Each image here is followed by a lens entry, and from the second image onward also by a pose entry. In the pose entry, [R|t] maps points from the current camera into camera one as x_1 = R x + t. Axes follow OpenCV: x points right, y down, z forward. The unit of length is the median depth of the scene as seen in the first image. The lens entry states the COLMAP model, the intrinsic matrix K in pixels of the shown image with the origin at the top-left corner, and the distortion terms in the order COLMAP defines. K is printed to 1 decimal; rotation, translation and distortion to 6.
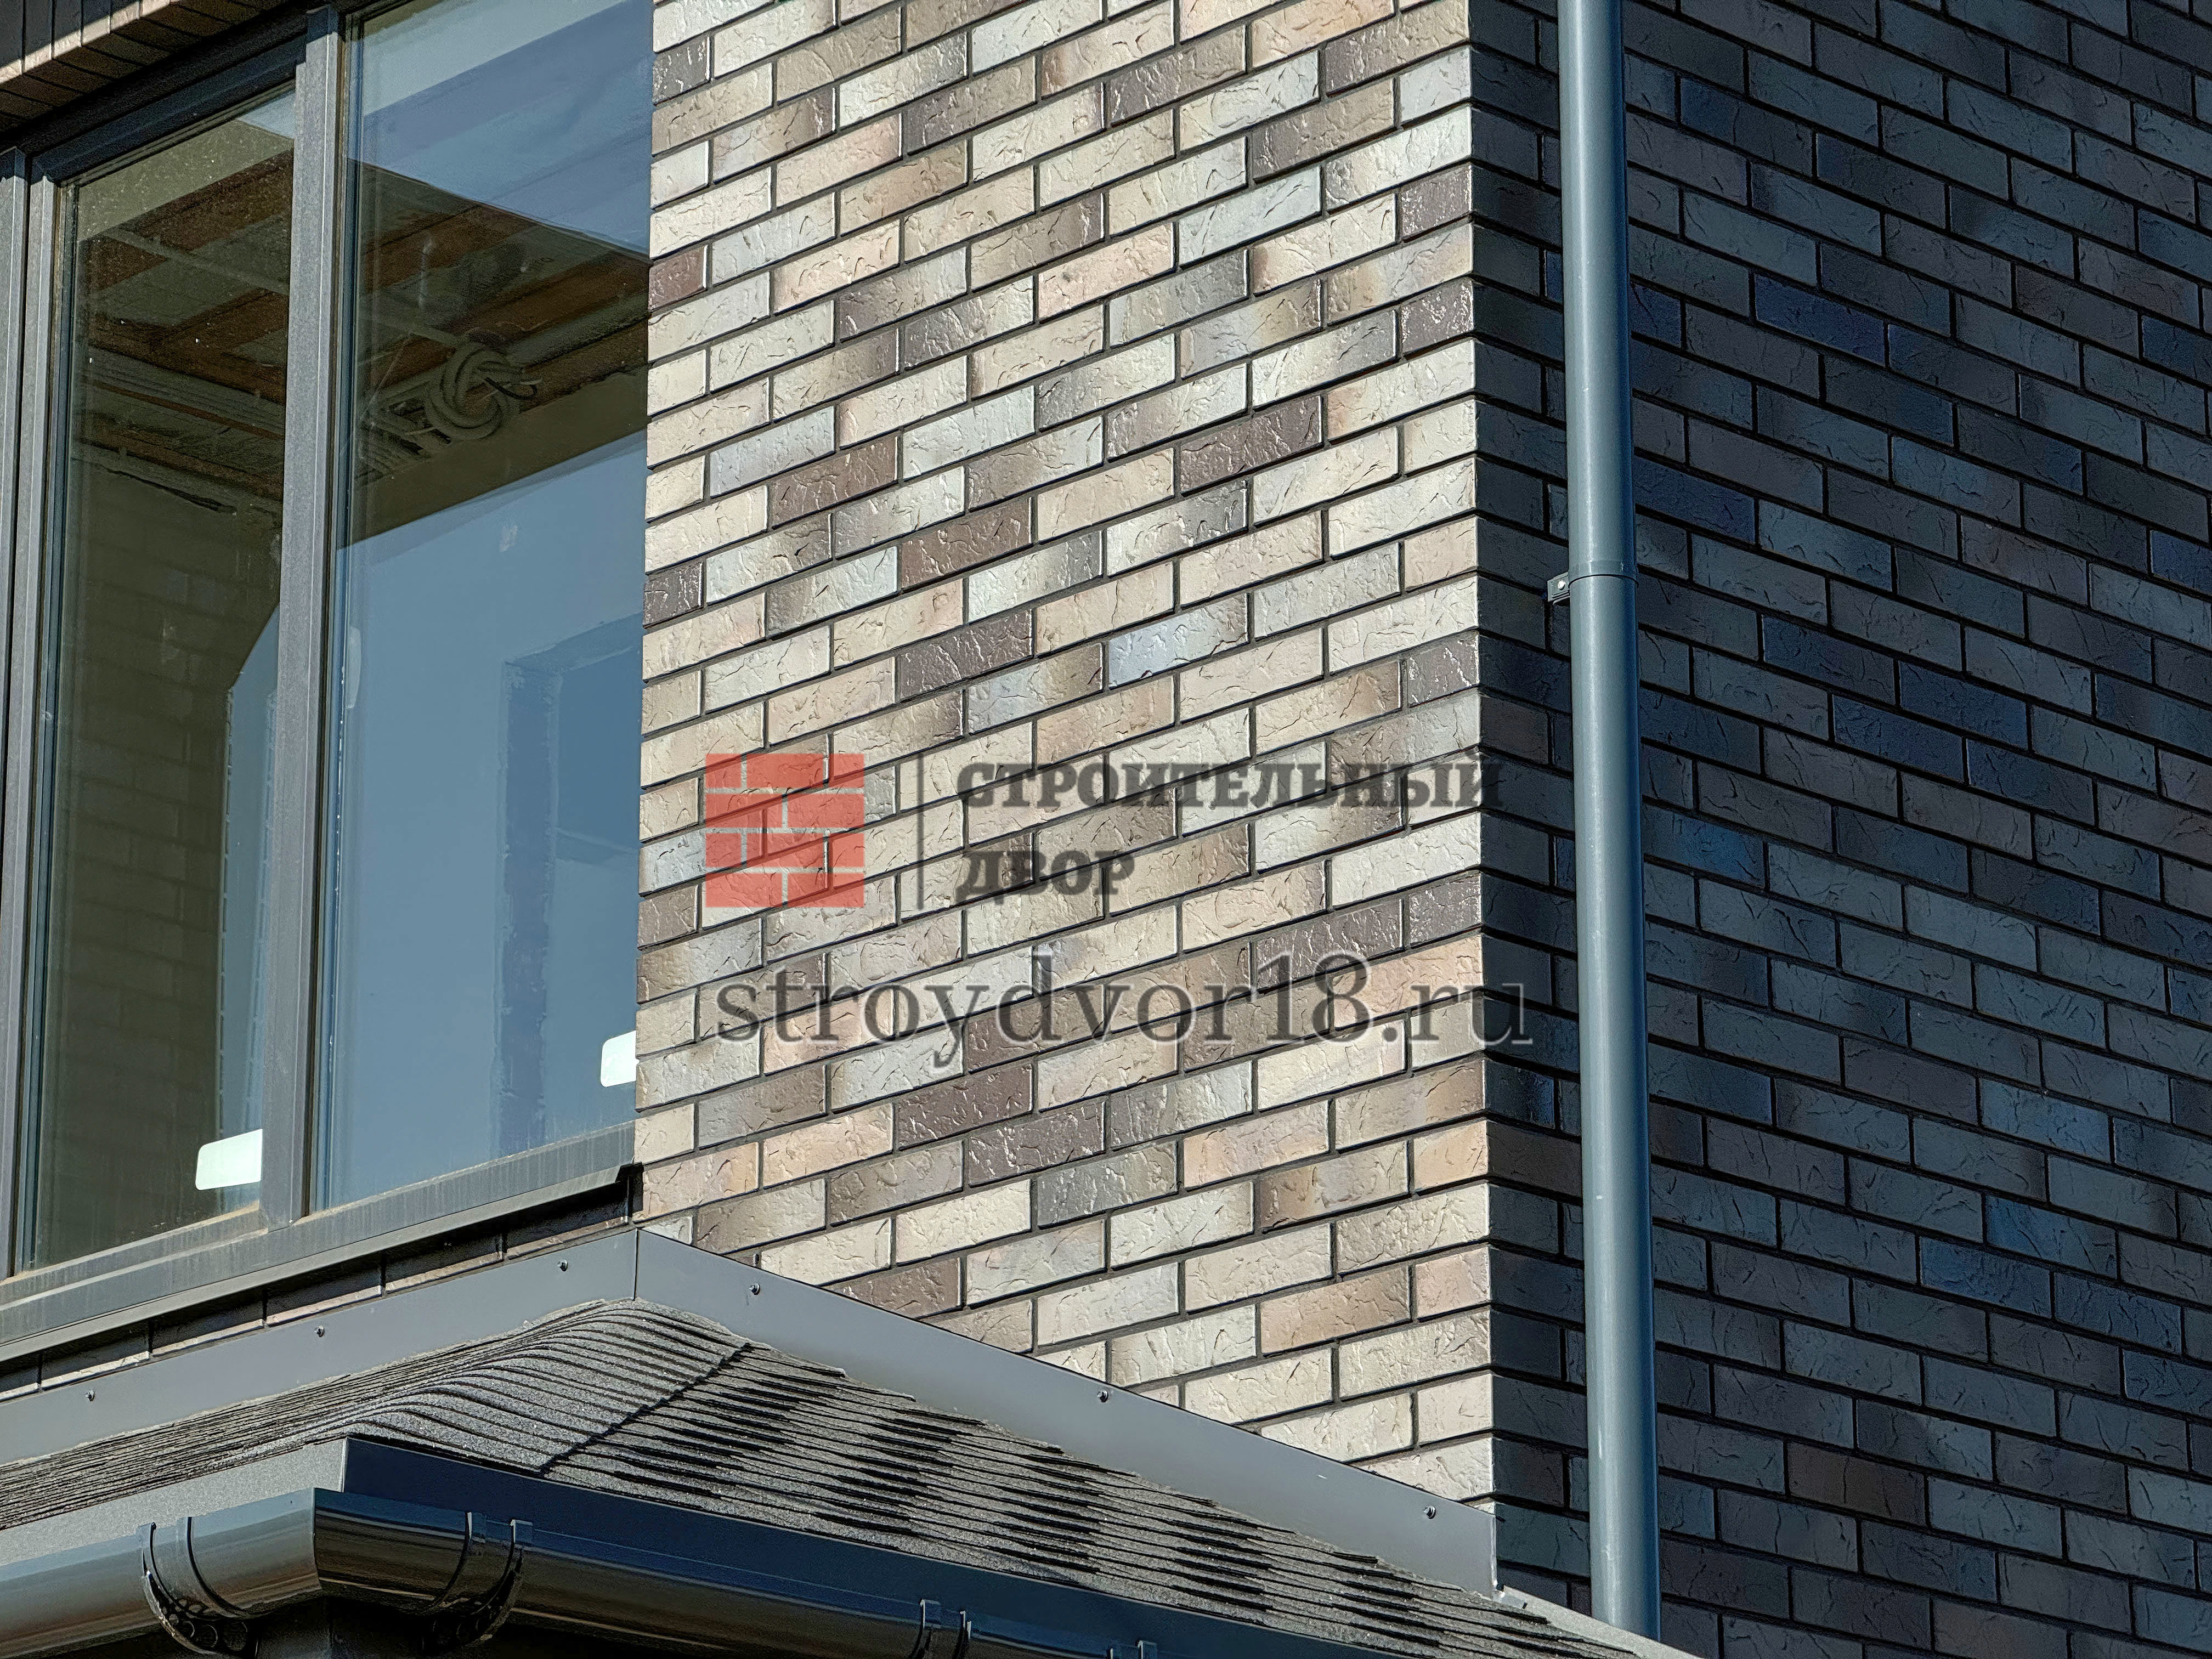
lens RADIAL K [[7770.5, 0, 1062.5], [0, 7770.5, 827.2], [0, 0, 1]] dist [0.280023, -0.950156]
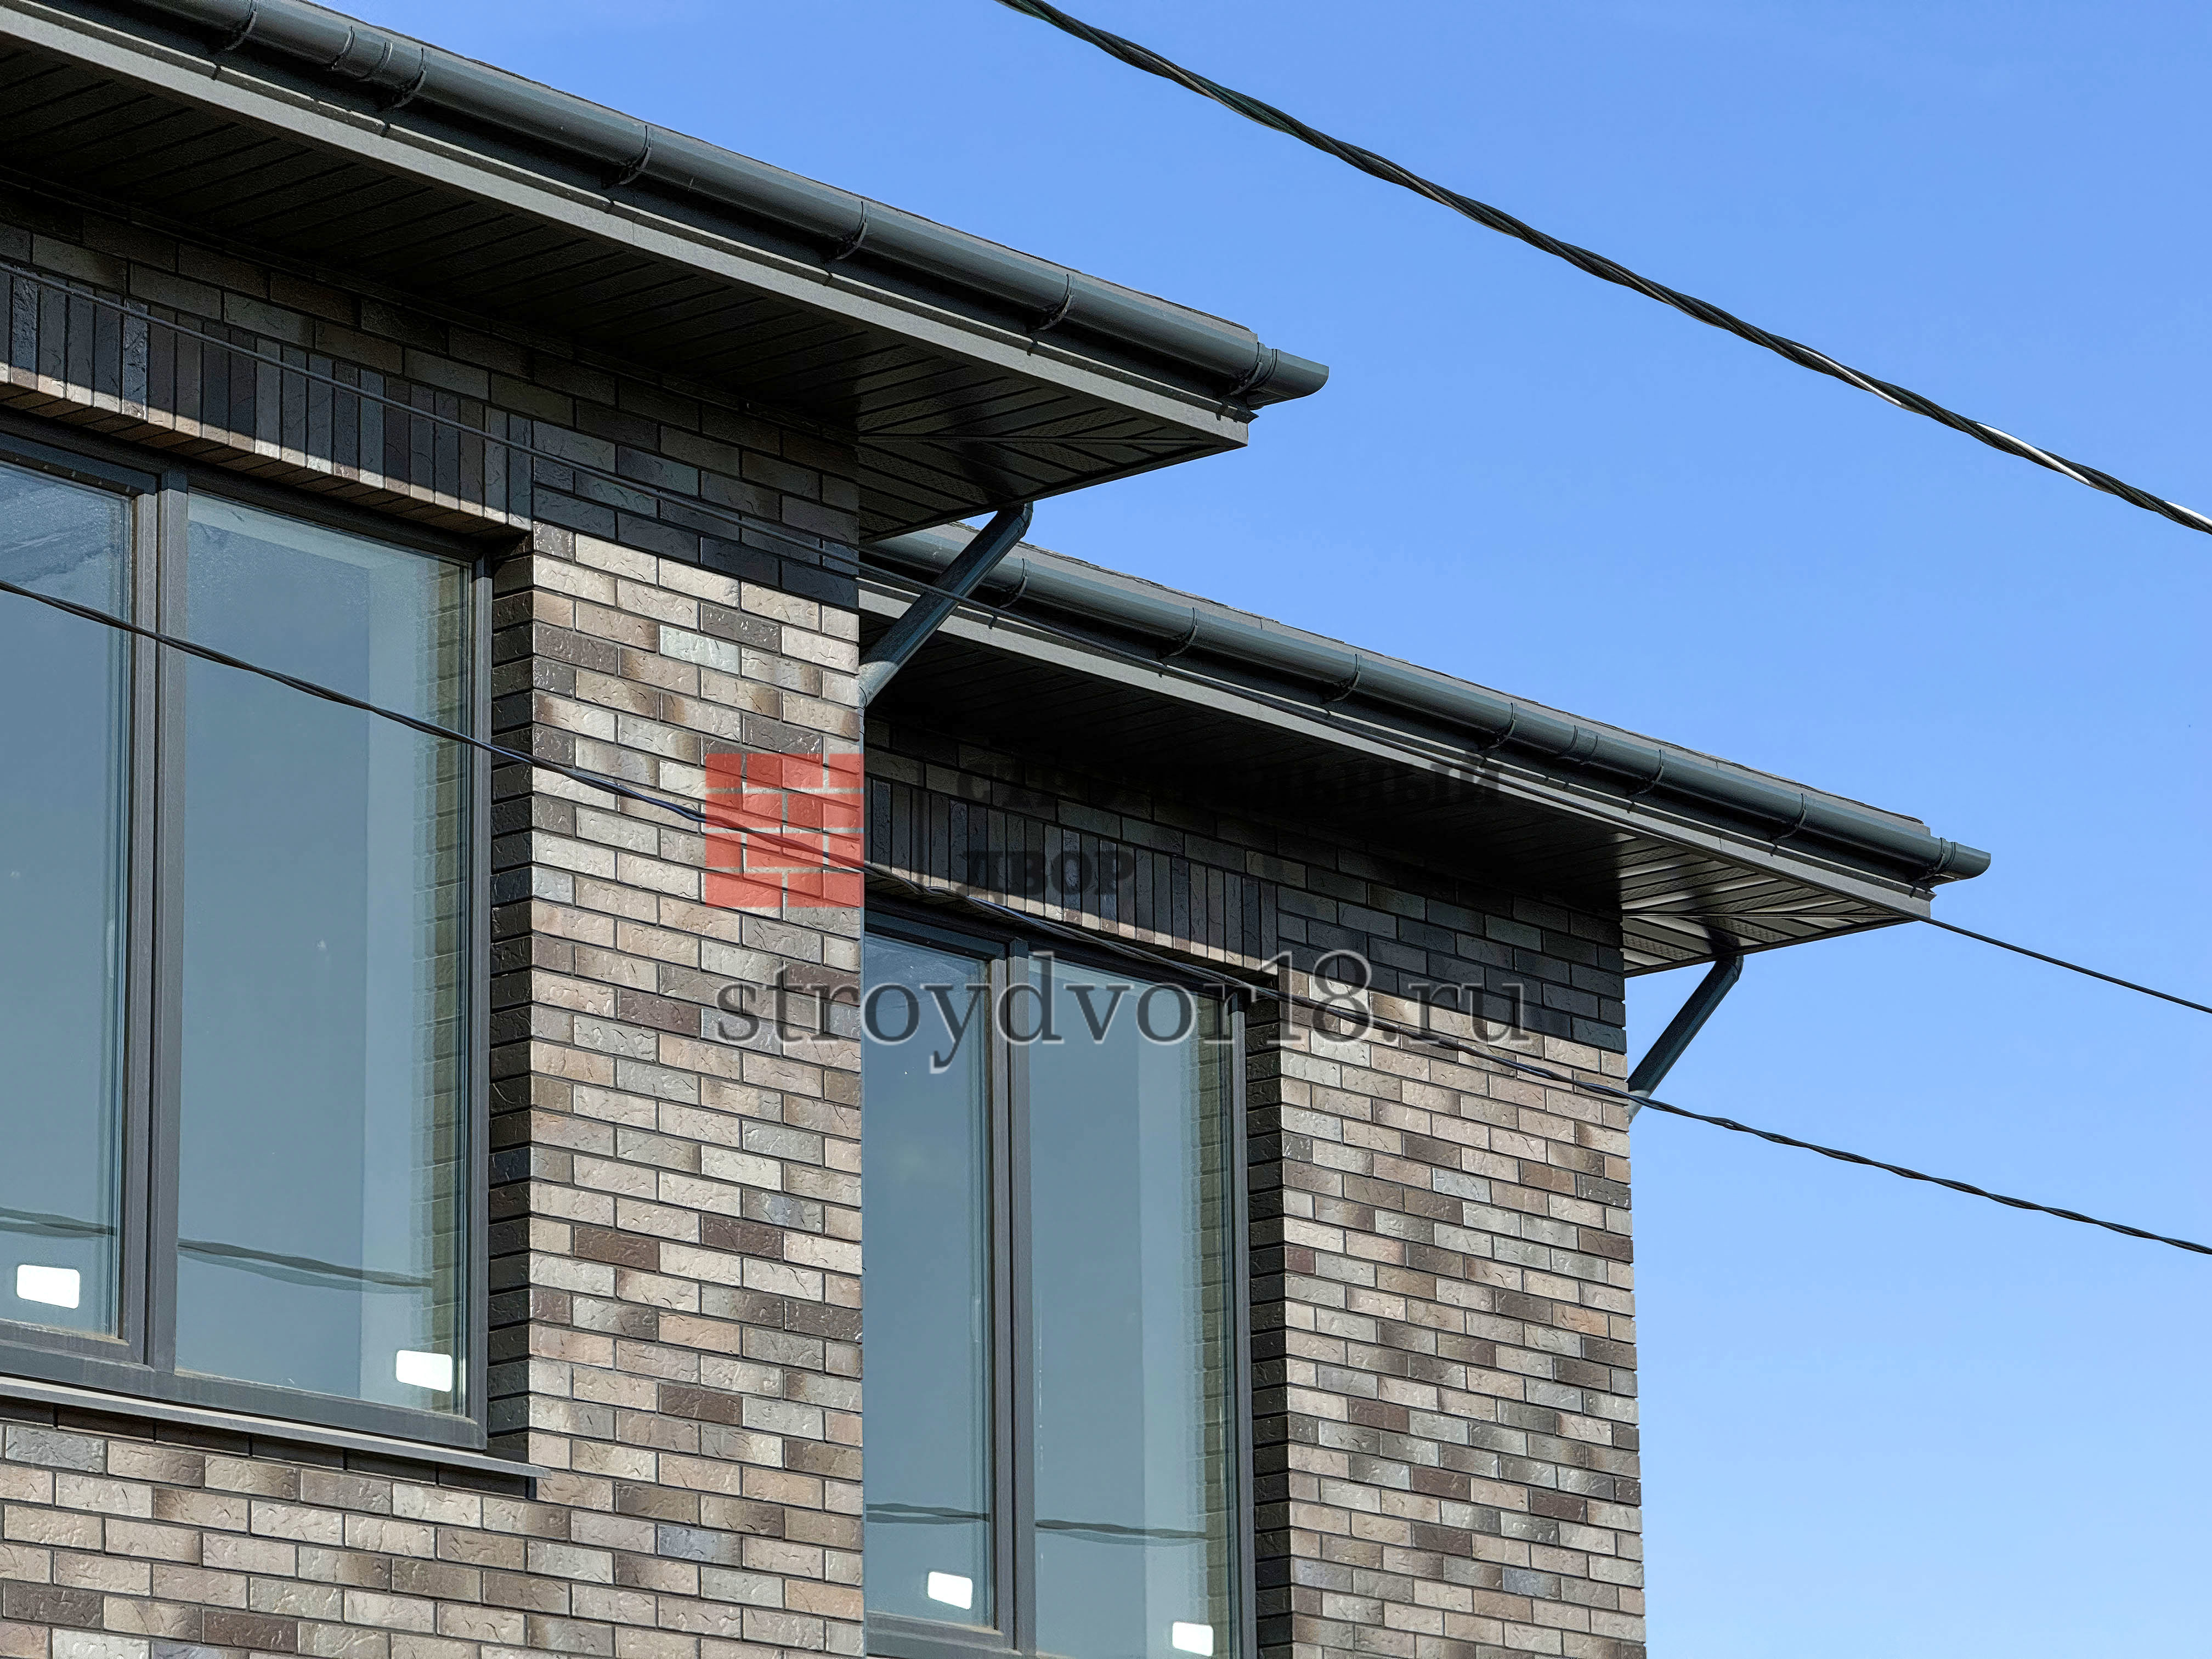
lens RADIAL K [[7791.9, 0, 1102.5], [0, 7791.9, 781.4], [0, 0, 1]] dist [0.126794, 3.824802]
pose [[-0.100873, 0.245690, 0.964086, -2.100271], [-0.285557, 0.921106, -0.264615, 0.375709], [-0.953038, -0.301994, -0.022756, 1.208426]]
